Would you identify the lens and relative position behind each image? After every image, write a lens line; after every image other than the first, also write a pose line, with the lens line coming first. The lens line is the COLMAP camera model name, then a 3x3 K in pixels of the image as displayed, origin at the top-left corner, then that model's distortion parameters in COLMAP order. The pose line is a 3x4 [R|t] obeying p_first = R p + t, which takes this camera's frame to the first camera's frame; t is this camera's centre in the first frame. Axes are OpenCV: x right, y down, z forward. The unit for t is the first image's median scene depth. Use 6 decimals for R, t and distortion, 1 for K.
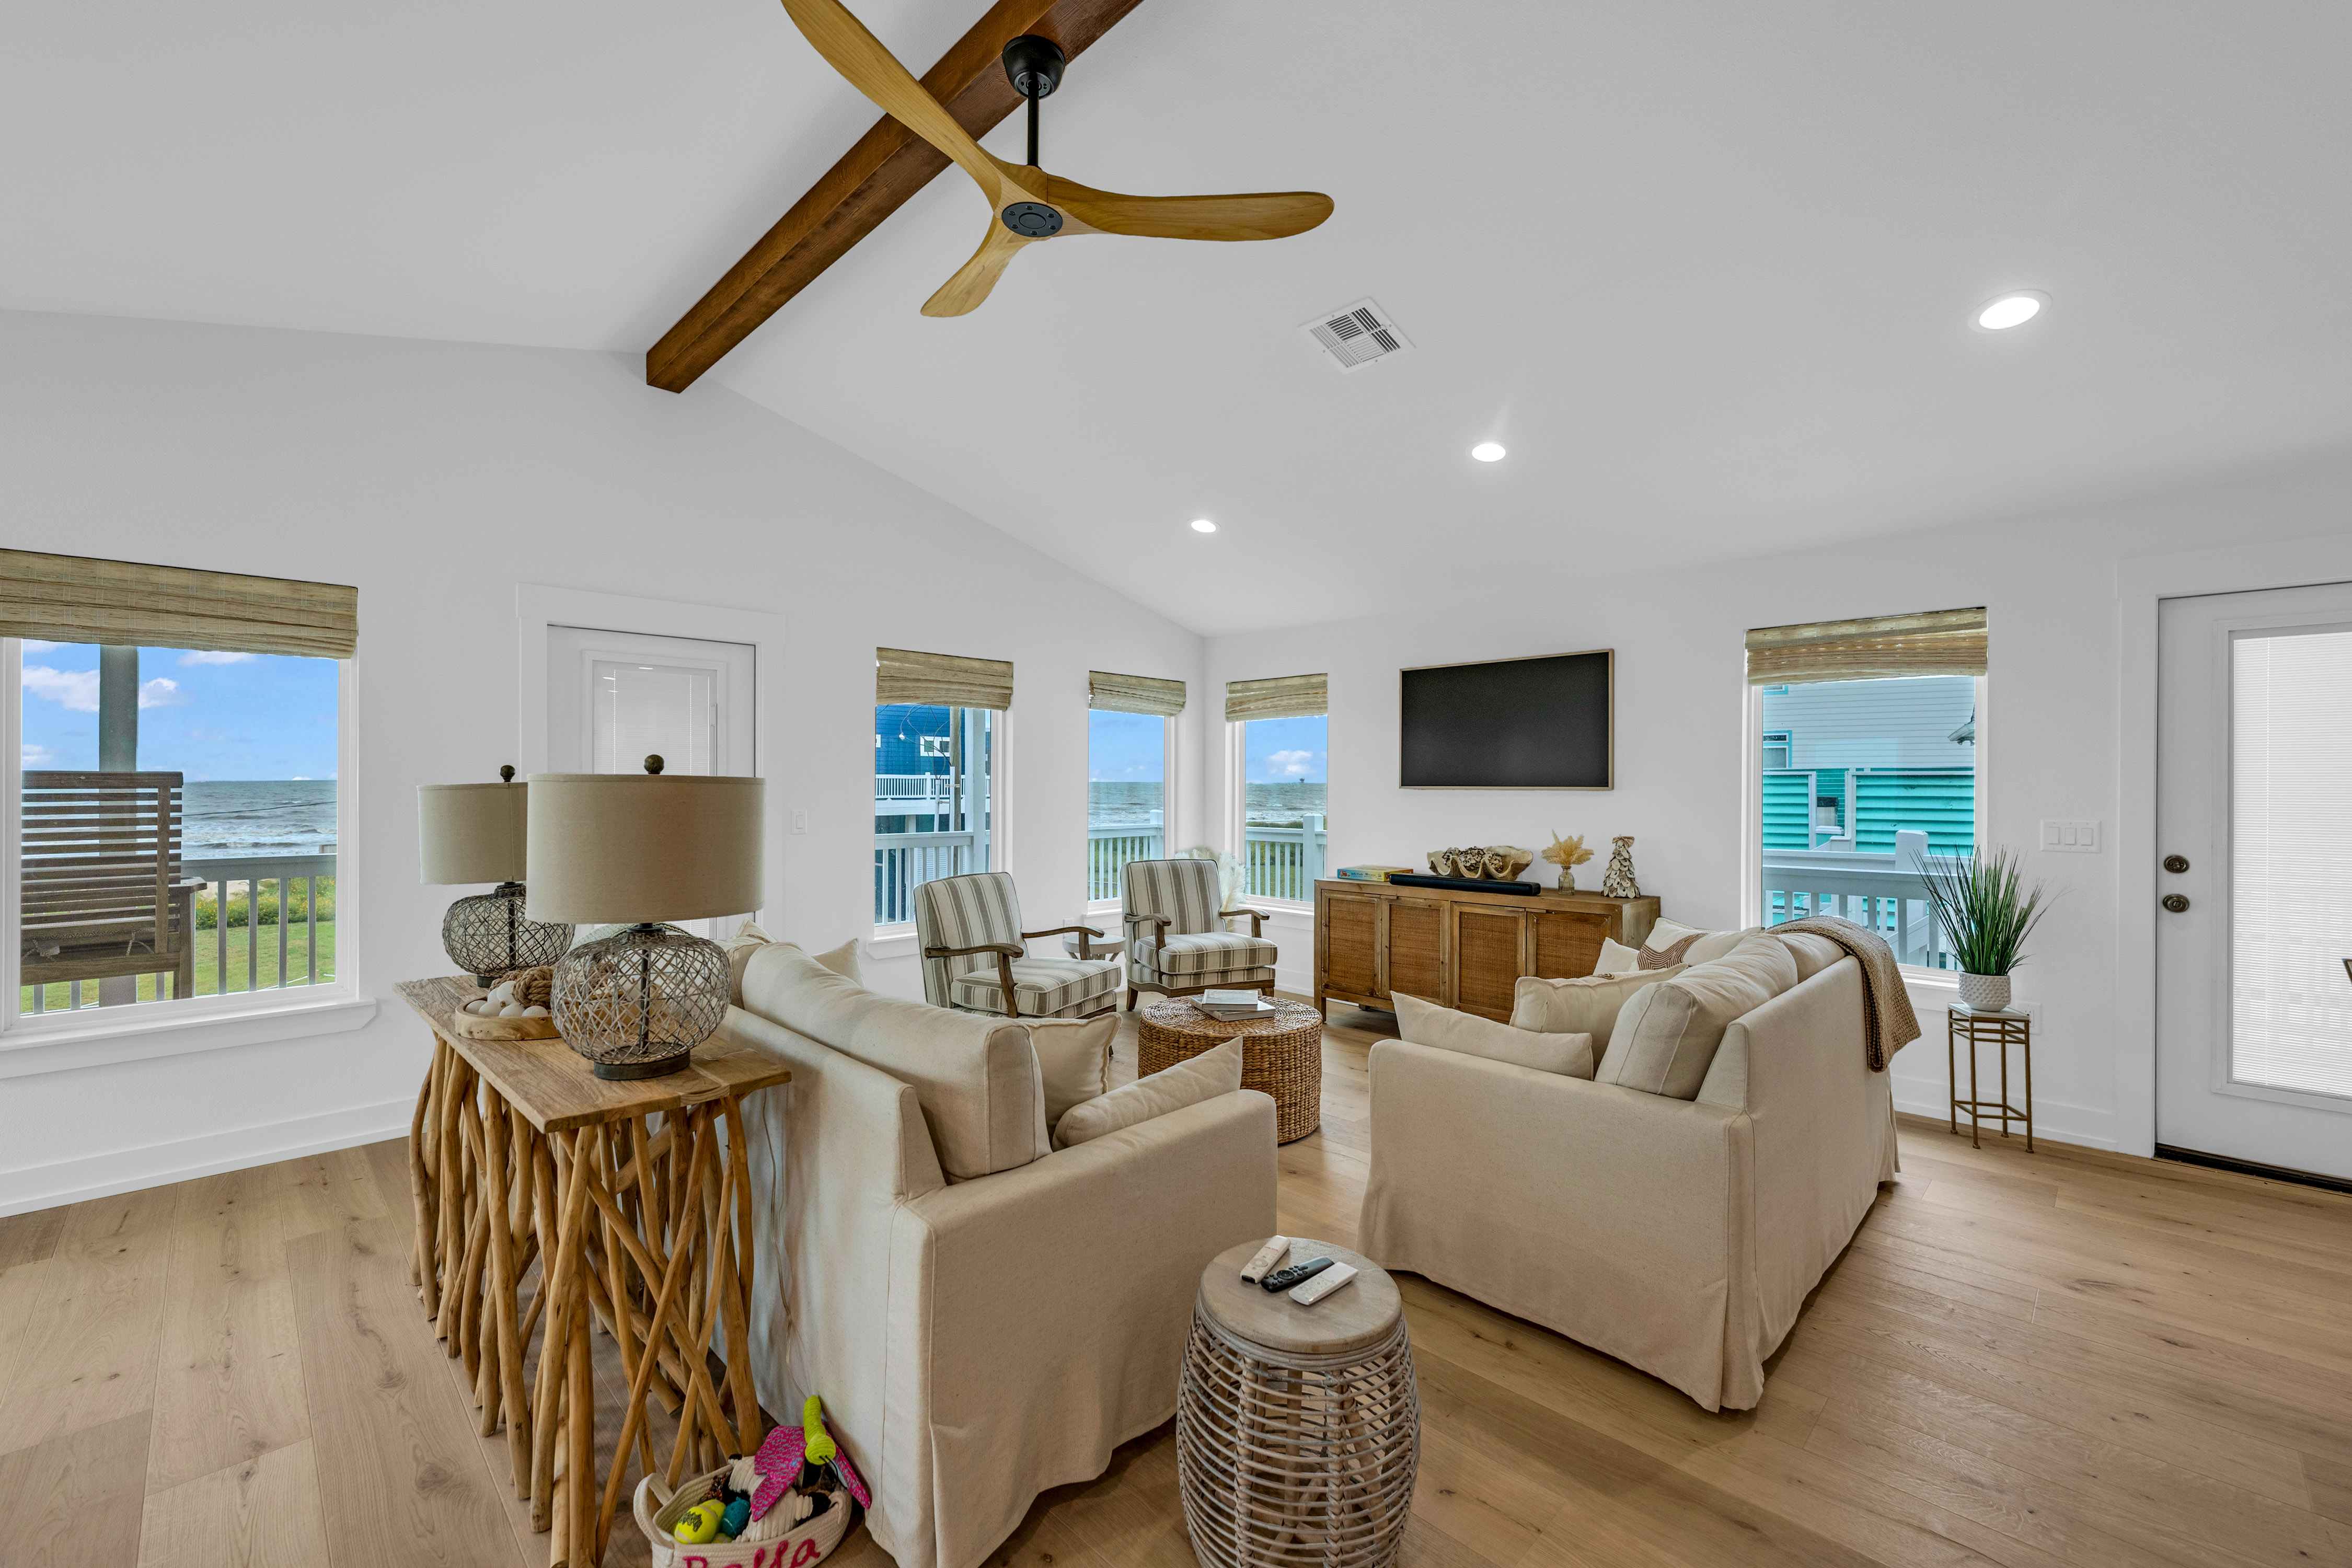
lens RADIAL K [[966.8, 0, 1176.0], [0, 966.8, 784.0], [0, 0, 1]] dist [0.000265, 0.000210]
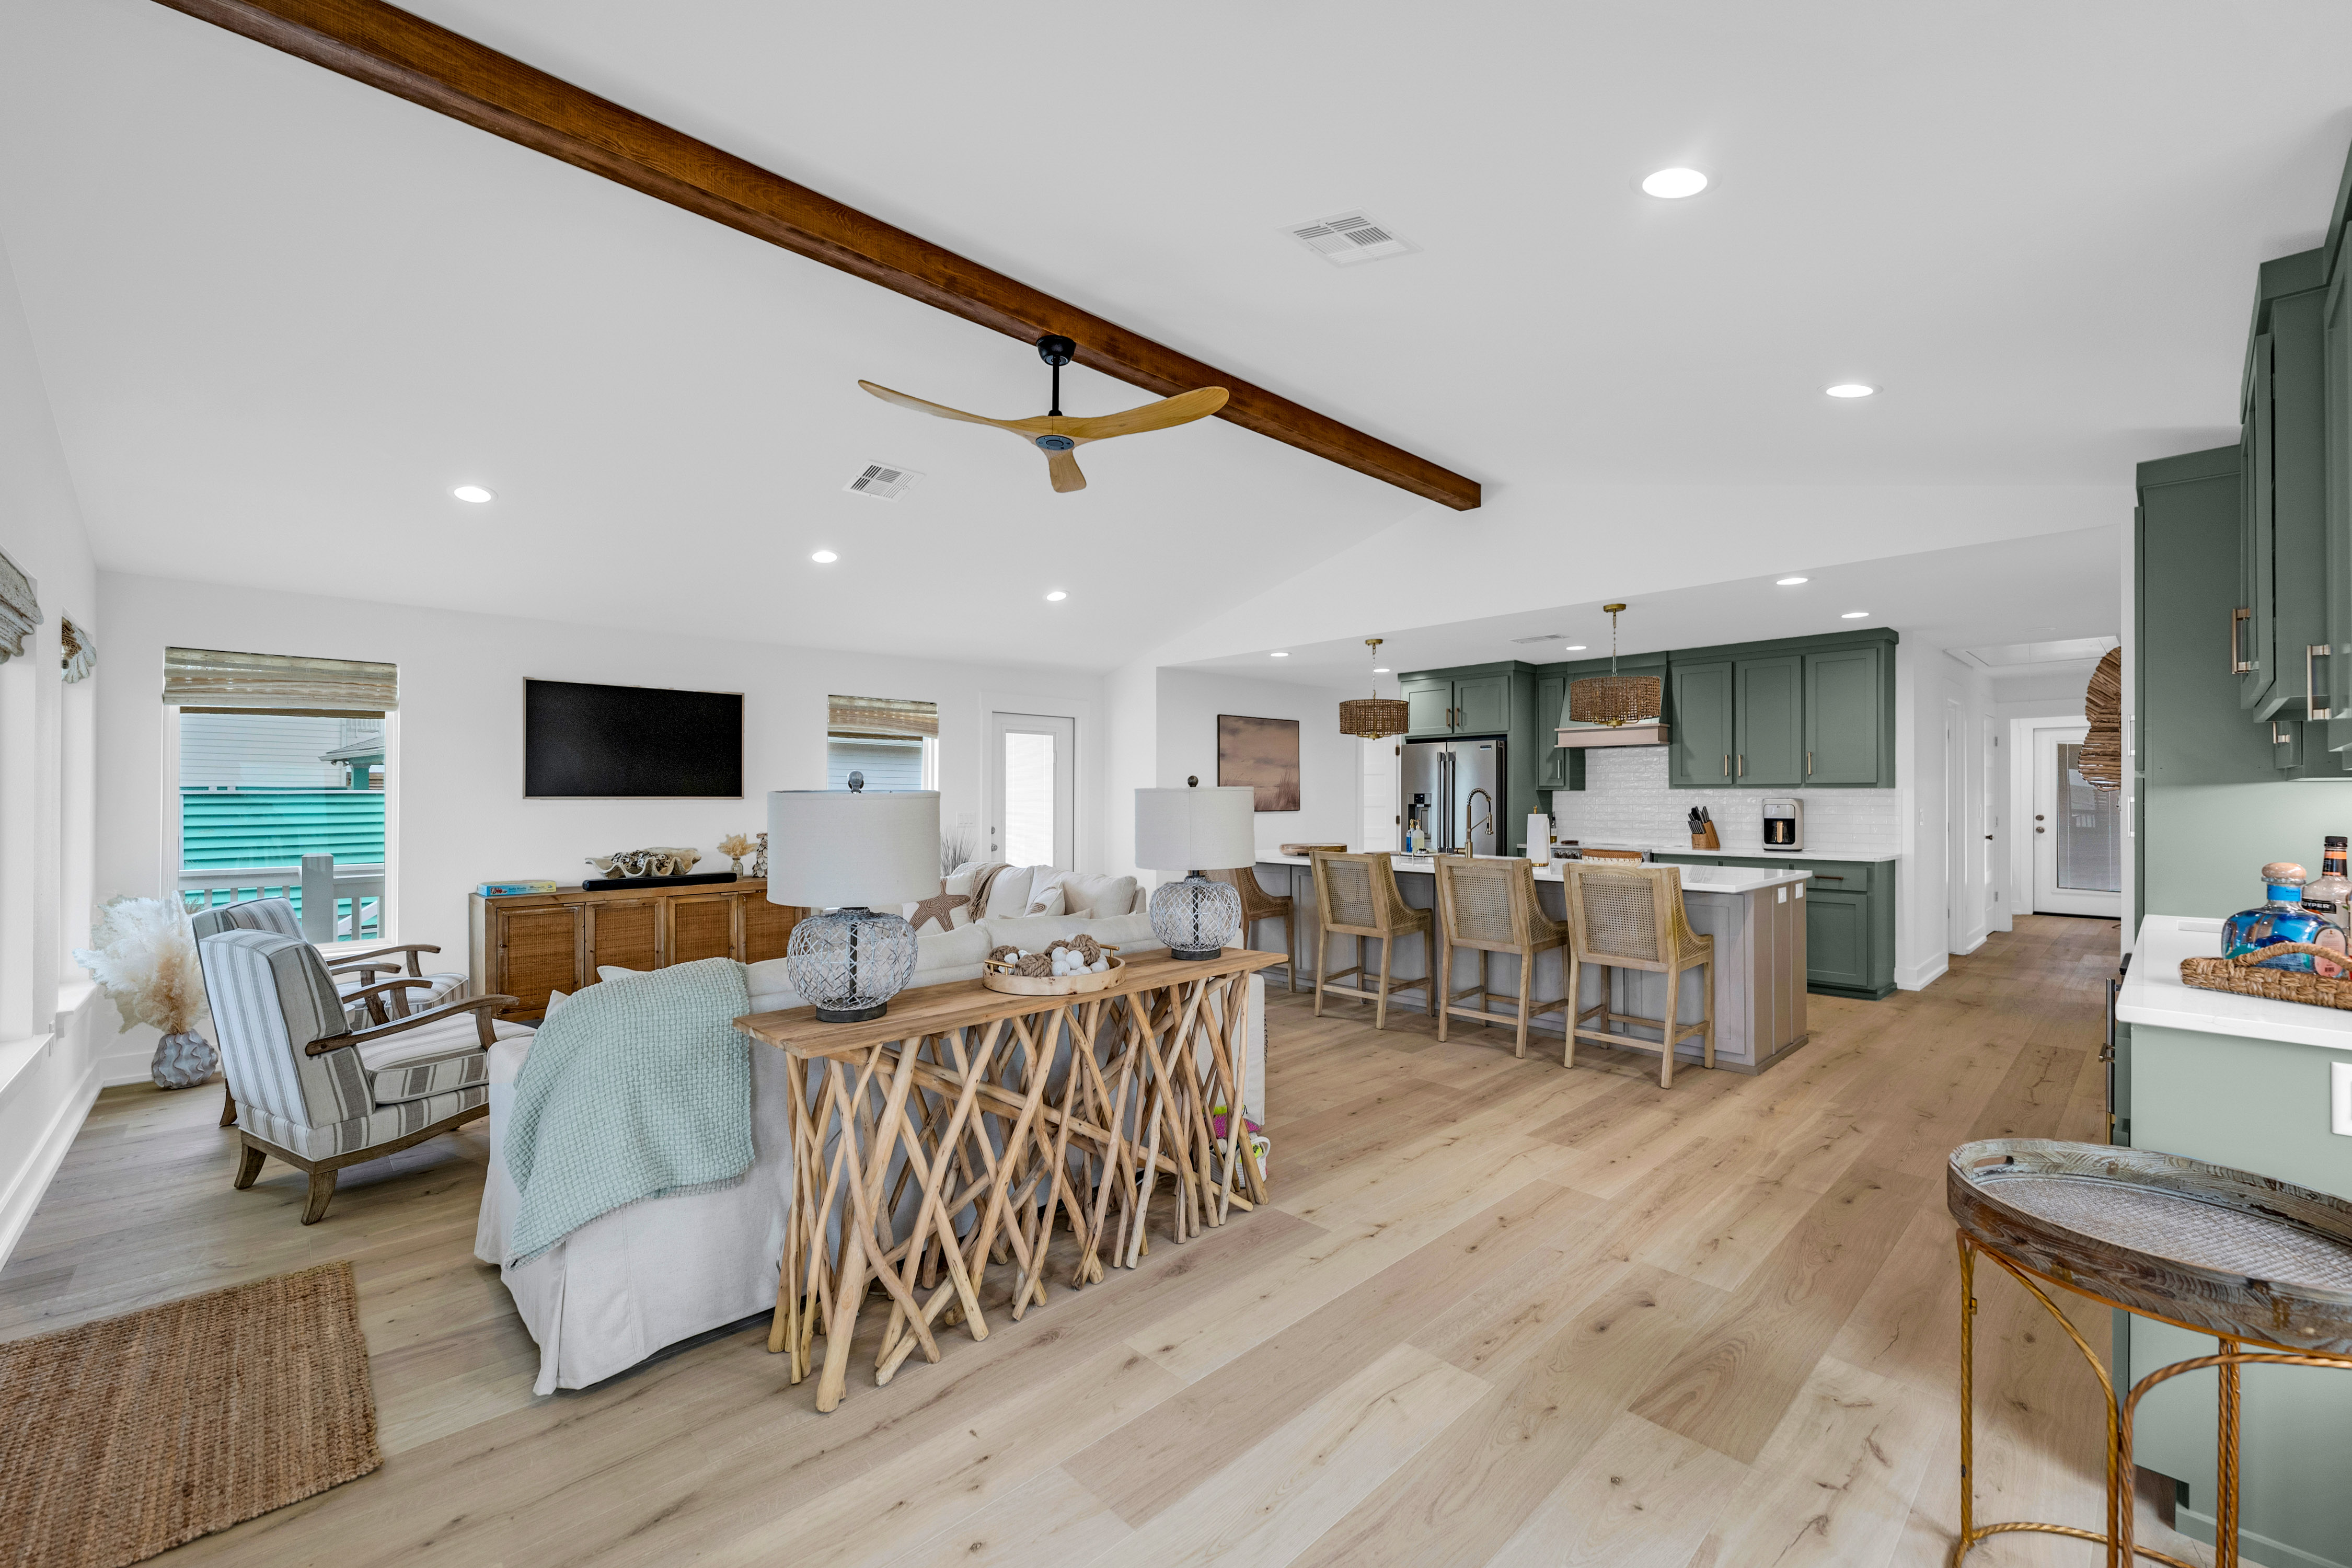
lens RADIAL K [[966.8, 0, 1176.0], [0, 966.8, 784.0], [0, 0, 1]] dist [0.000265, 0.000210]
pose [[0.020282, 0.008521, 0.999758, -0.855900], [-0.003251, 0.999959, -0.008457, -0.004780], [-0.999789, -0.003079, 0.020309, 0.369616]]
